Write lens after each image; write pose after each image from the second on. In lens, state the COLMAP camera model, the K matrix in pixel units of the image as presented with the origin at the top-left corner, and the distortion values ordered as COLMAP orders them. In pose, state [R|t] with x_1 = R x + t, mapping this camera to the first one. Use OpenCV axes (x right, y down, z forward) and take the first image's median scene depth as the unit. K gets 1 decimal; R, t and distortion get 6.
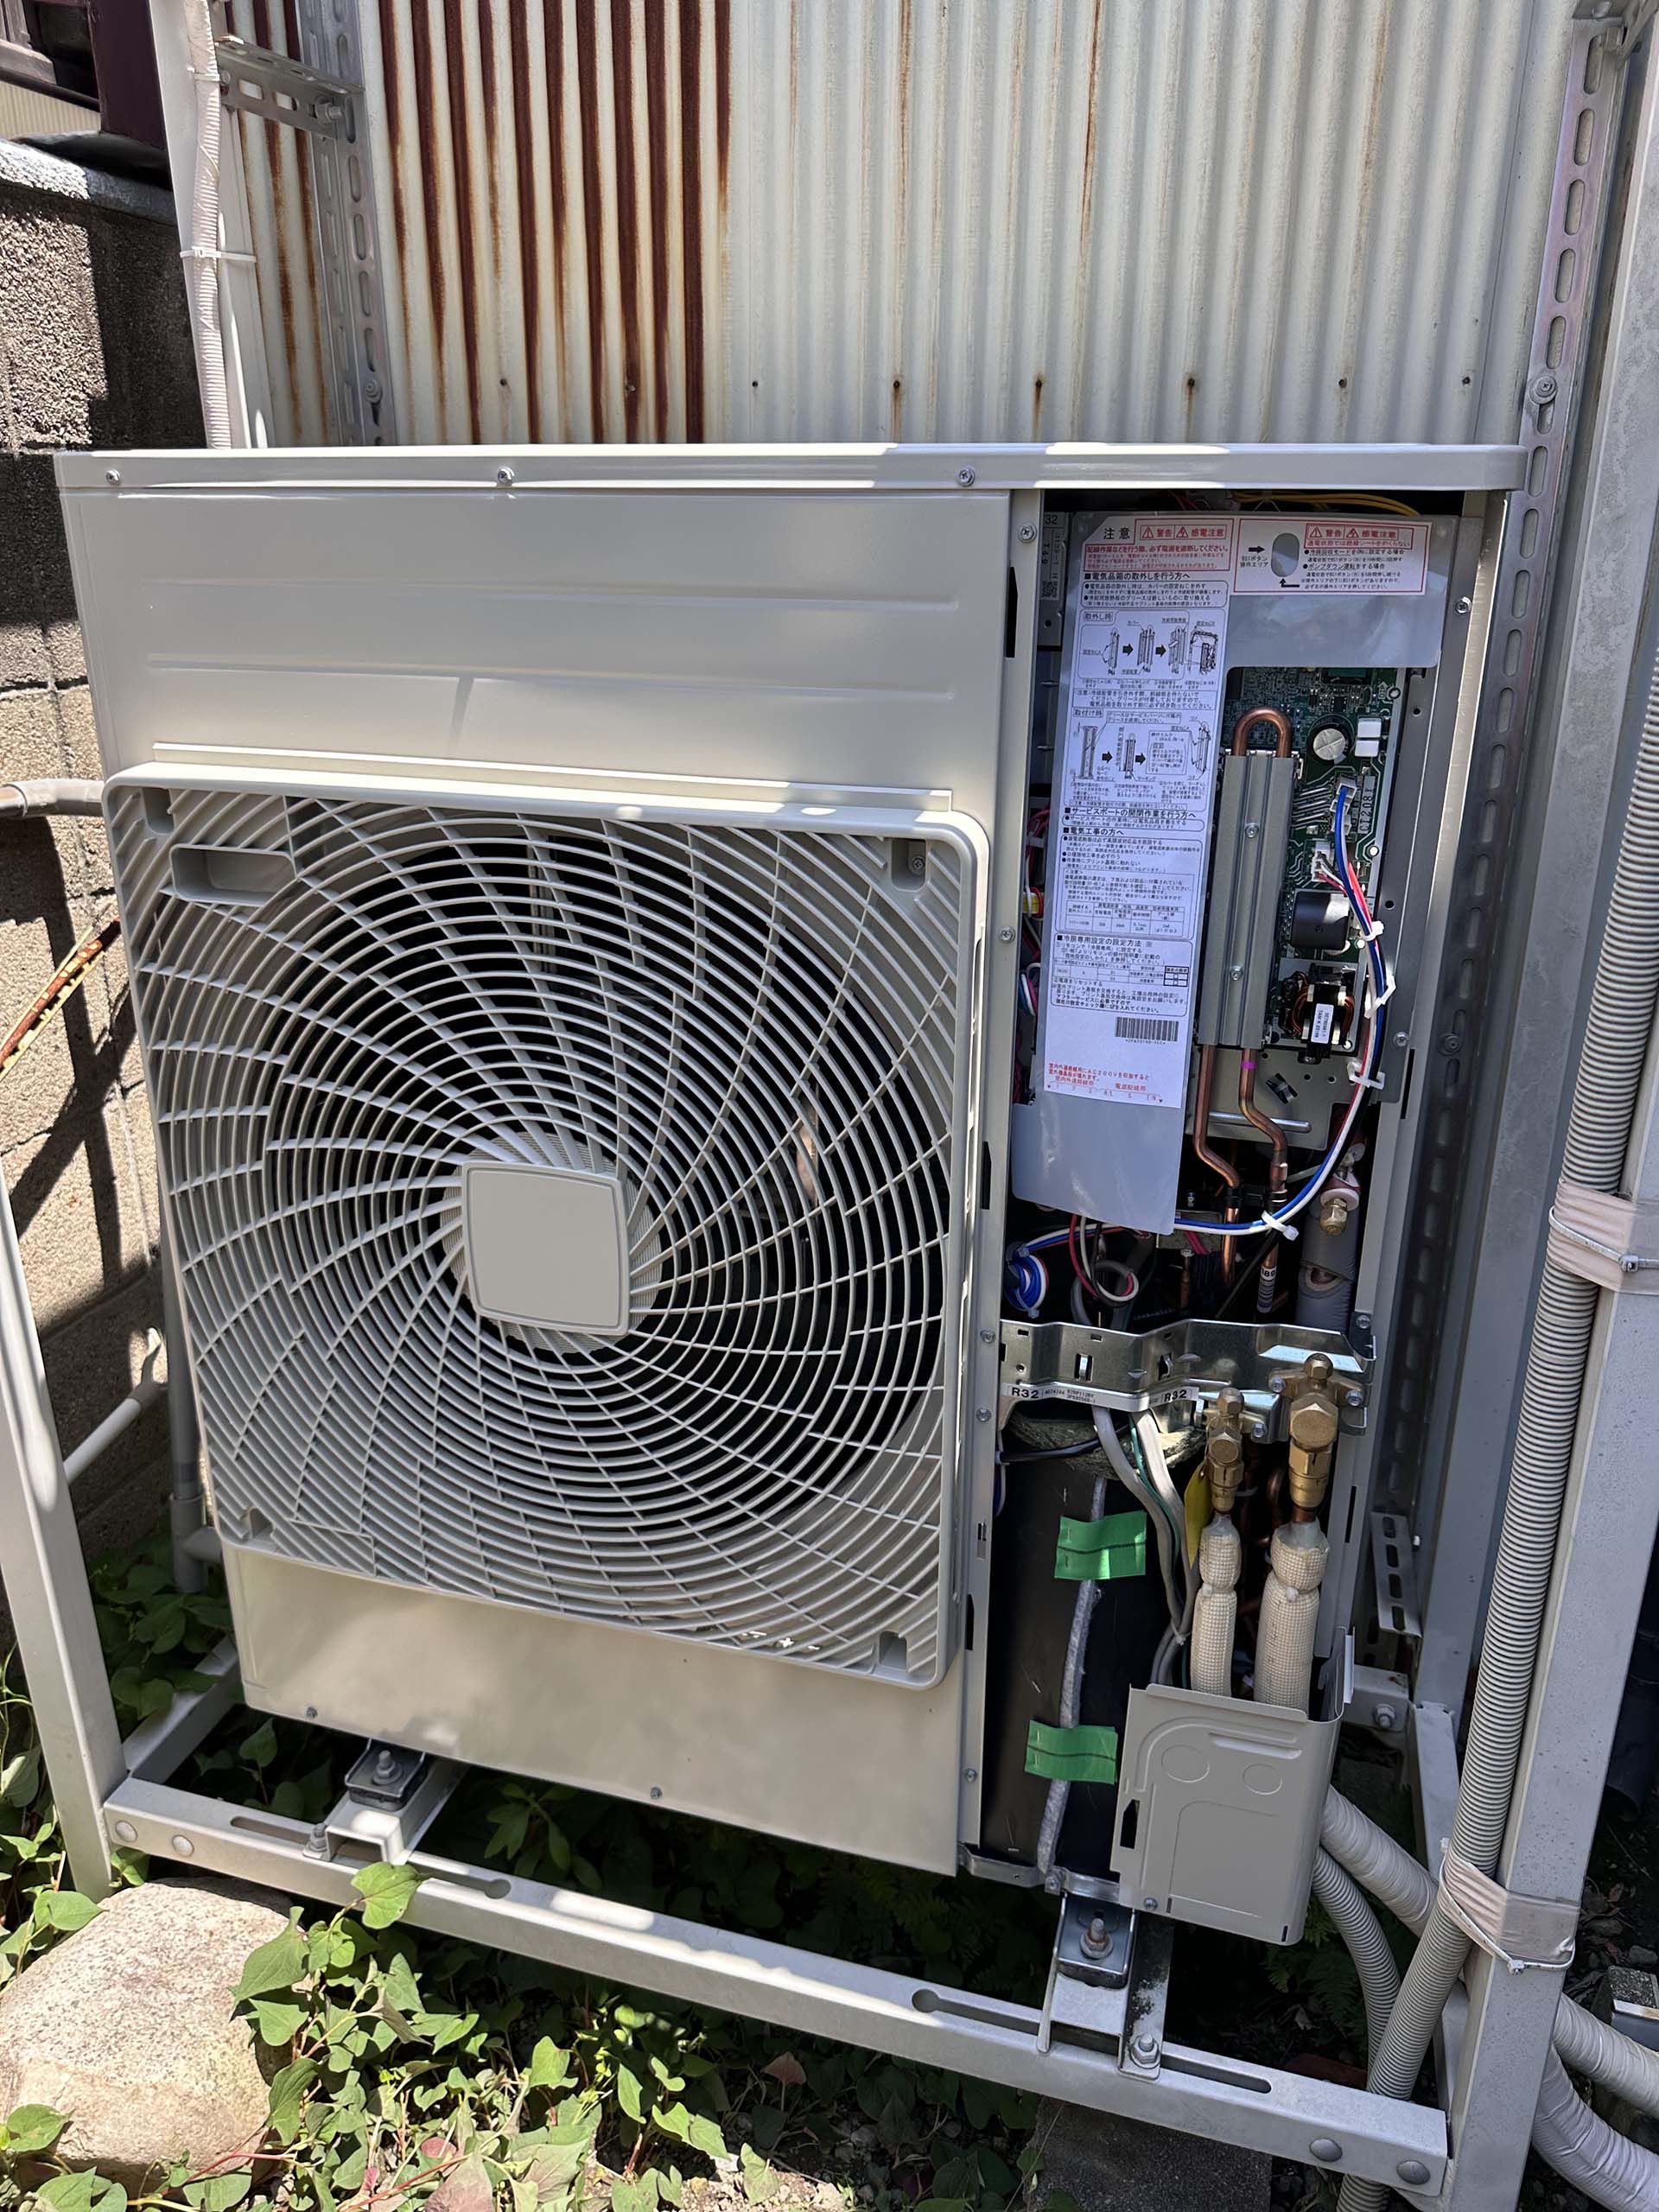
lens RADIAL K [[1544.8, 0, 842.7], [0, 1544.8, 1109.5], [0, 0, 1]] dist [0.129007, -0.168435]
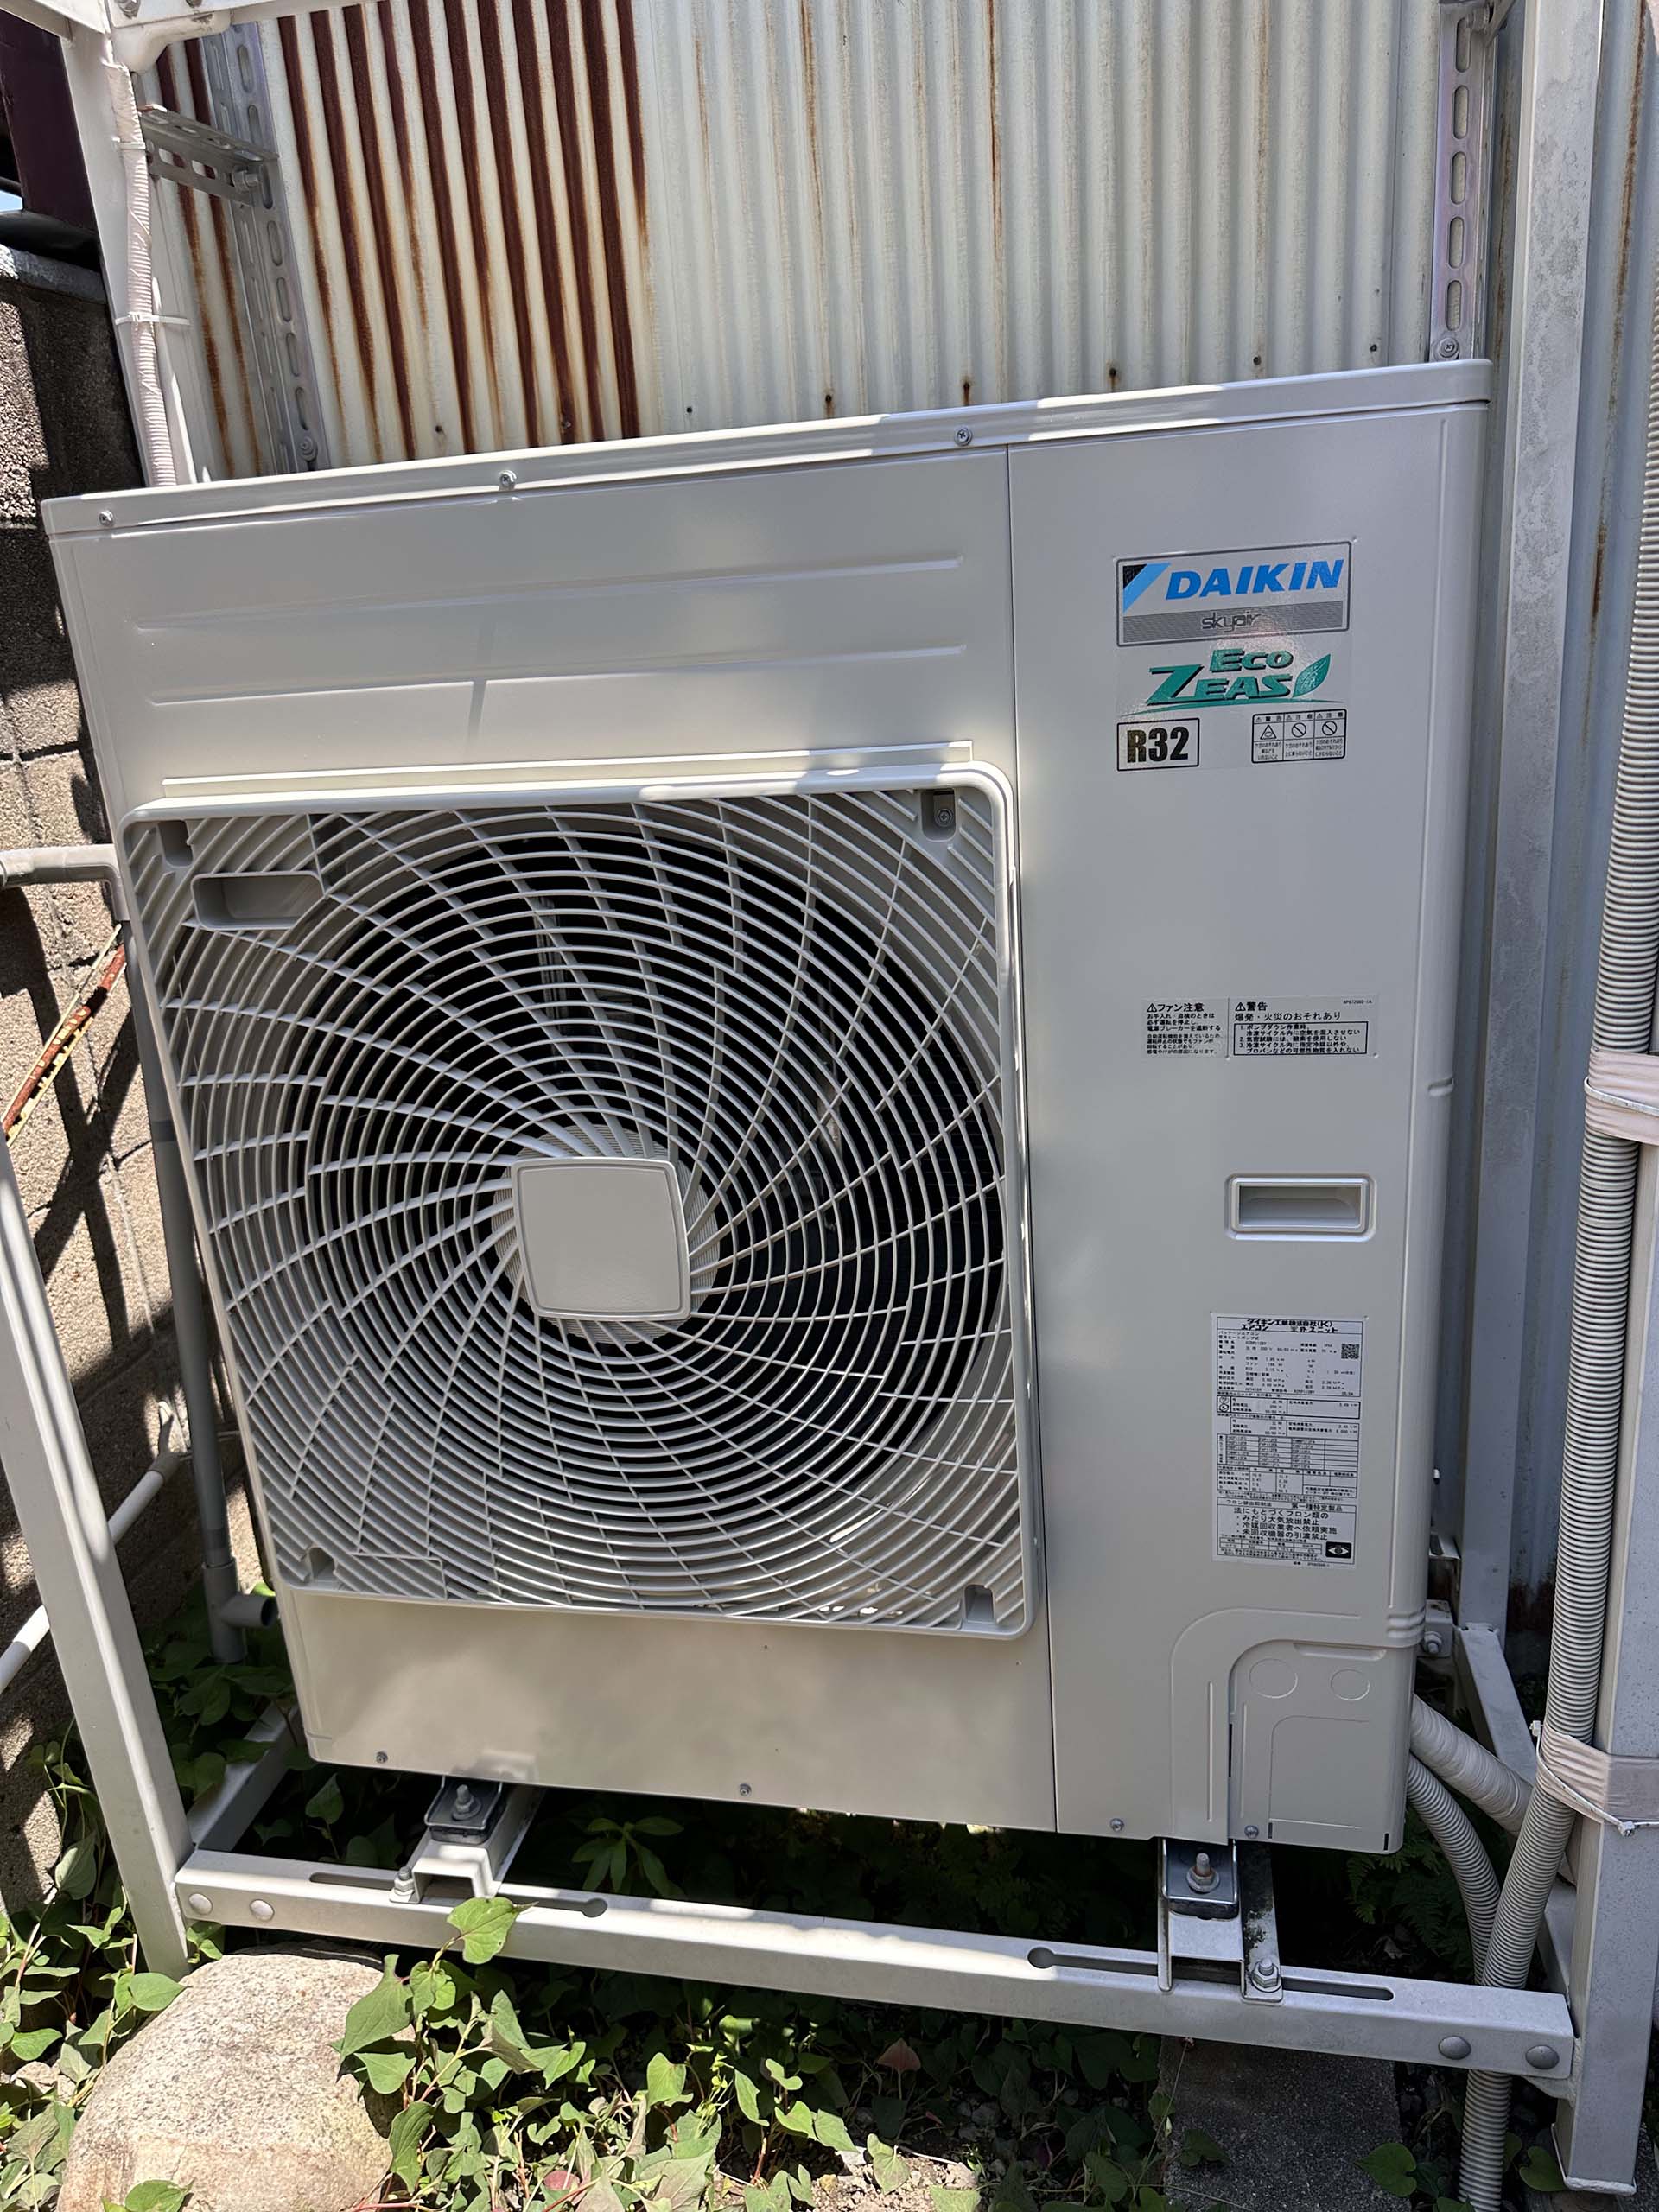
lens RADIAL K [[1540.2, 0, 834.9], [0, 1540.2, 1121.6], [0, 0, 1]] dist [0.145815, -0.195712]
pose [[0.993459, -0.099880, 0.055341, -0.087481], [0.101824, 0.994239, -0.033488, 0.061252], [-0.051678, 0.038904, 0.997906, -0.015902]]
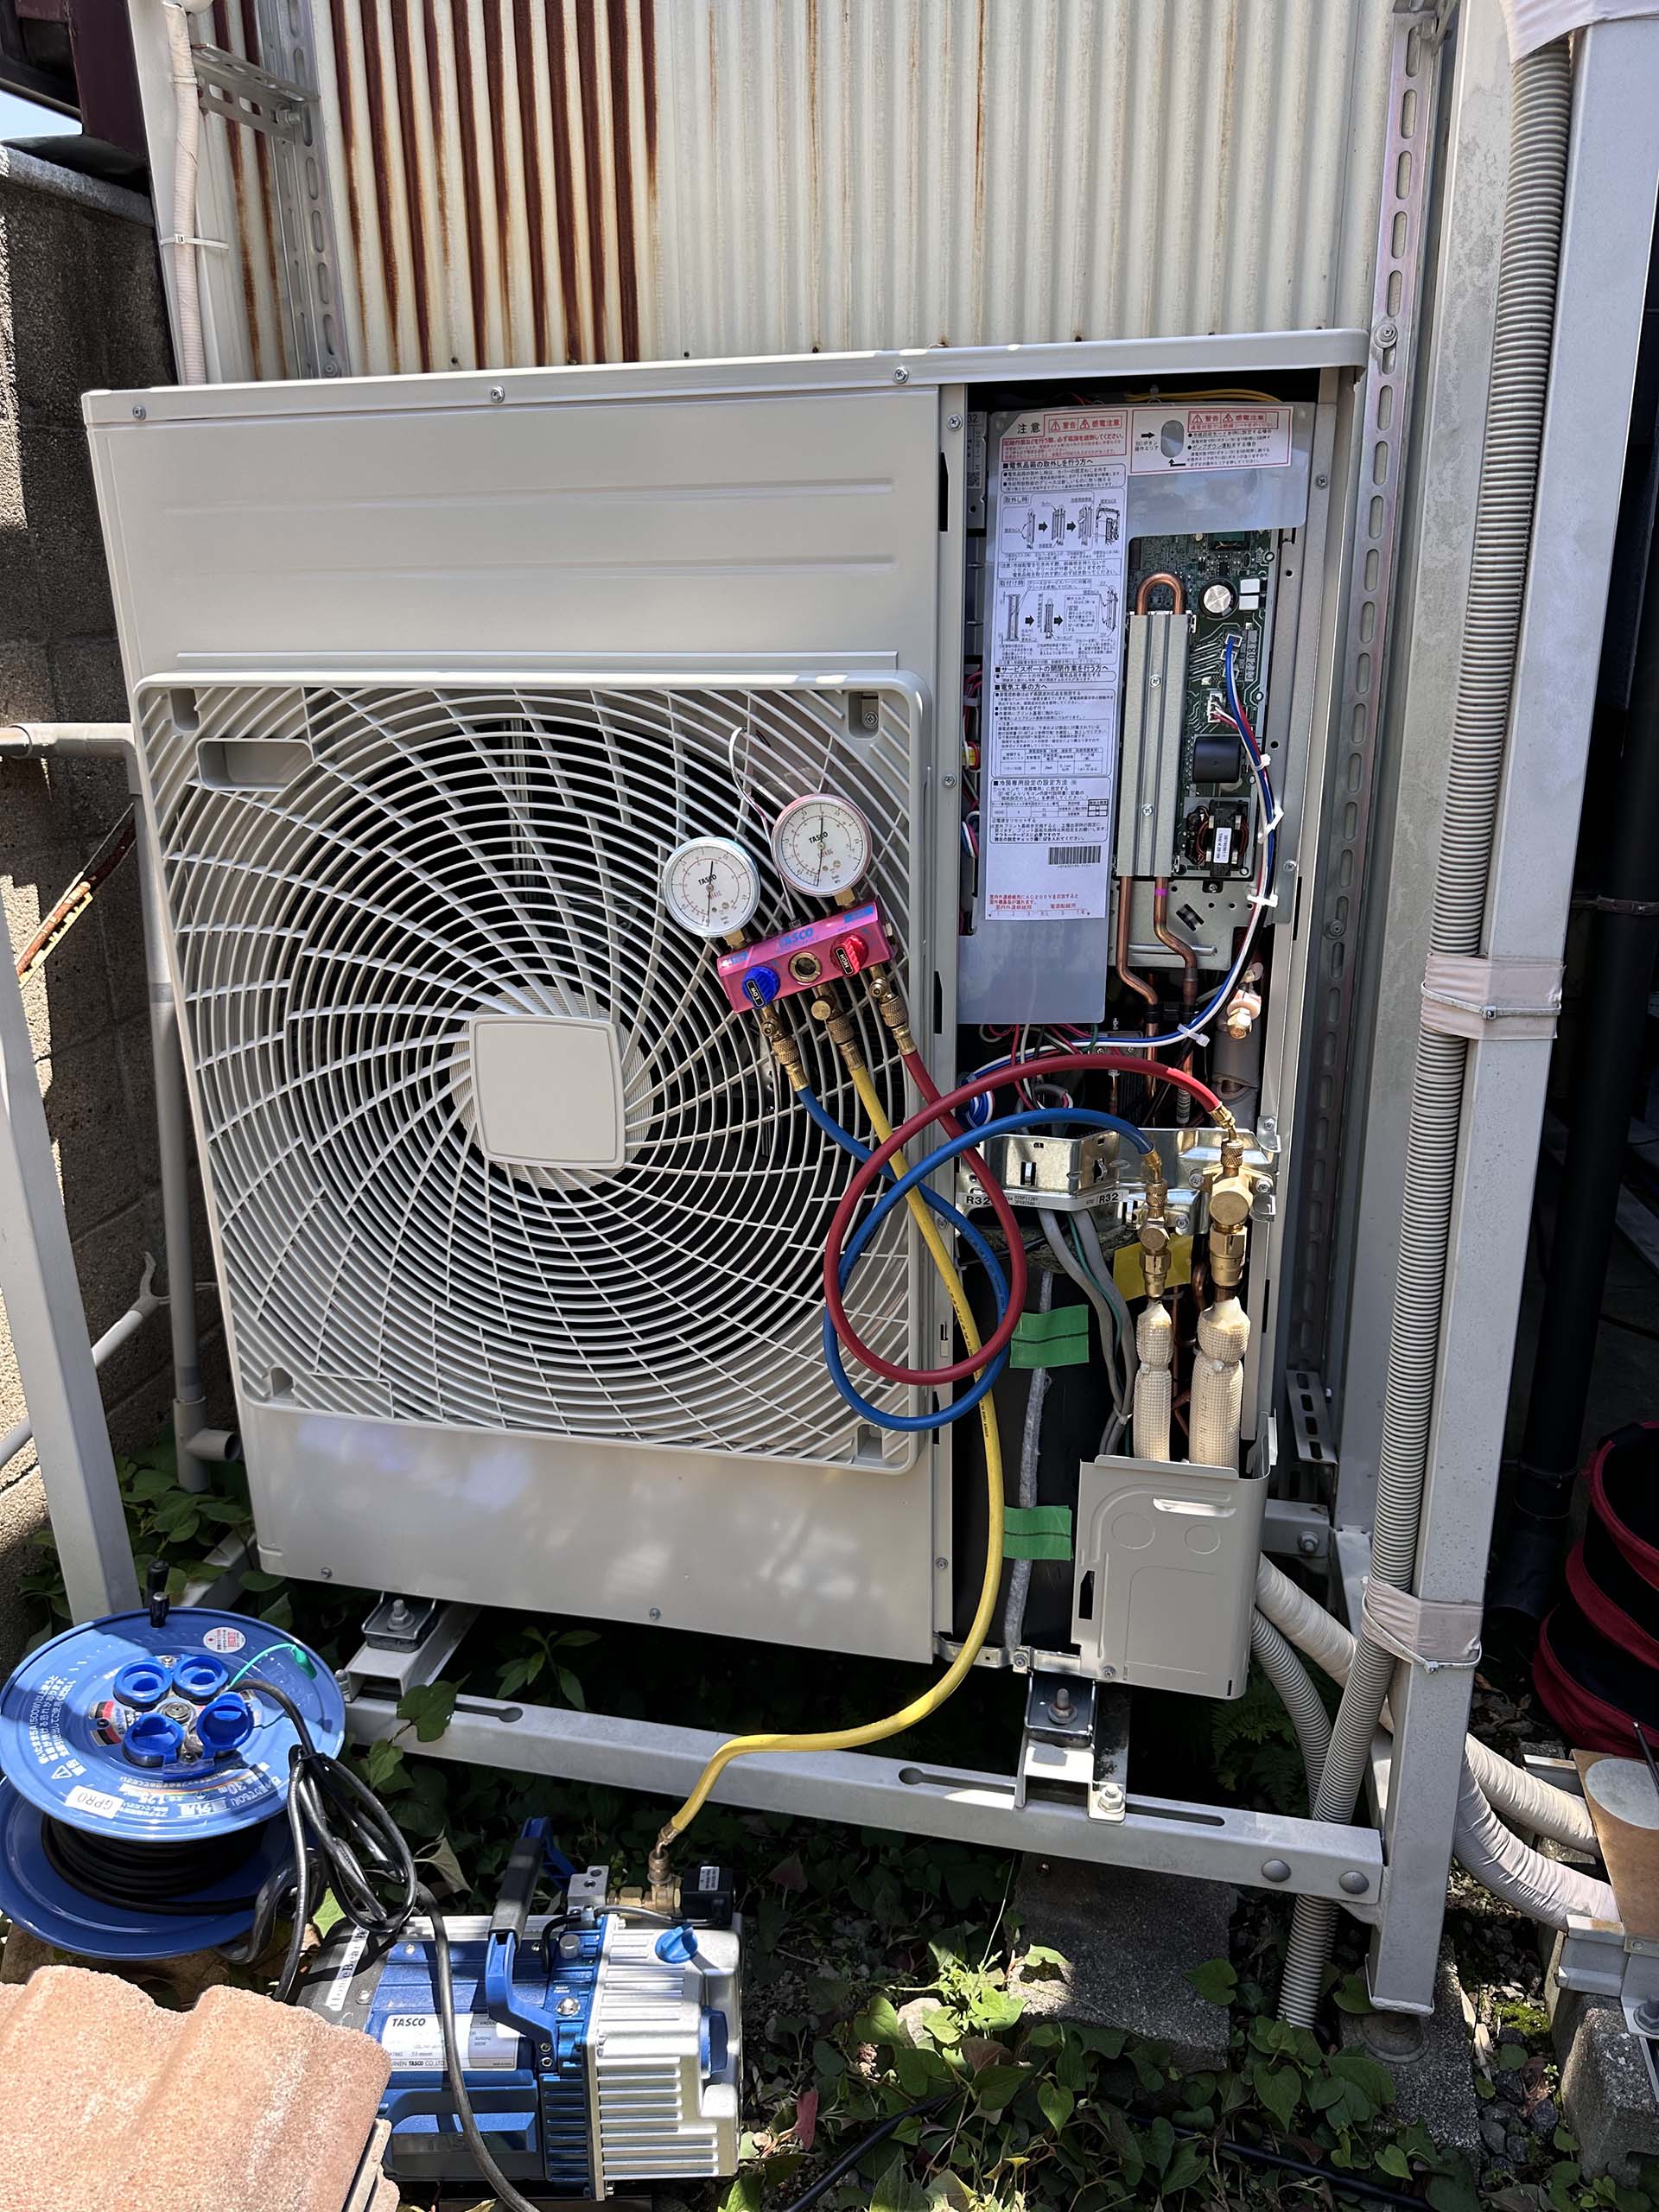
lens RADIAL K [[1541.5, 0, 820.3], [0, 1541.5, 1104.3], [0, 0, 1]] dist [0.147334, -0.202629]
pose [[0.998151, -0.040967, 0.044913, -0.045052], [0.042370, 0.998629, -0.030741, 0.138929], [-0.043592, 0.032587, 0.998518, -0.122026]]
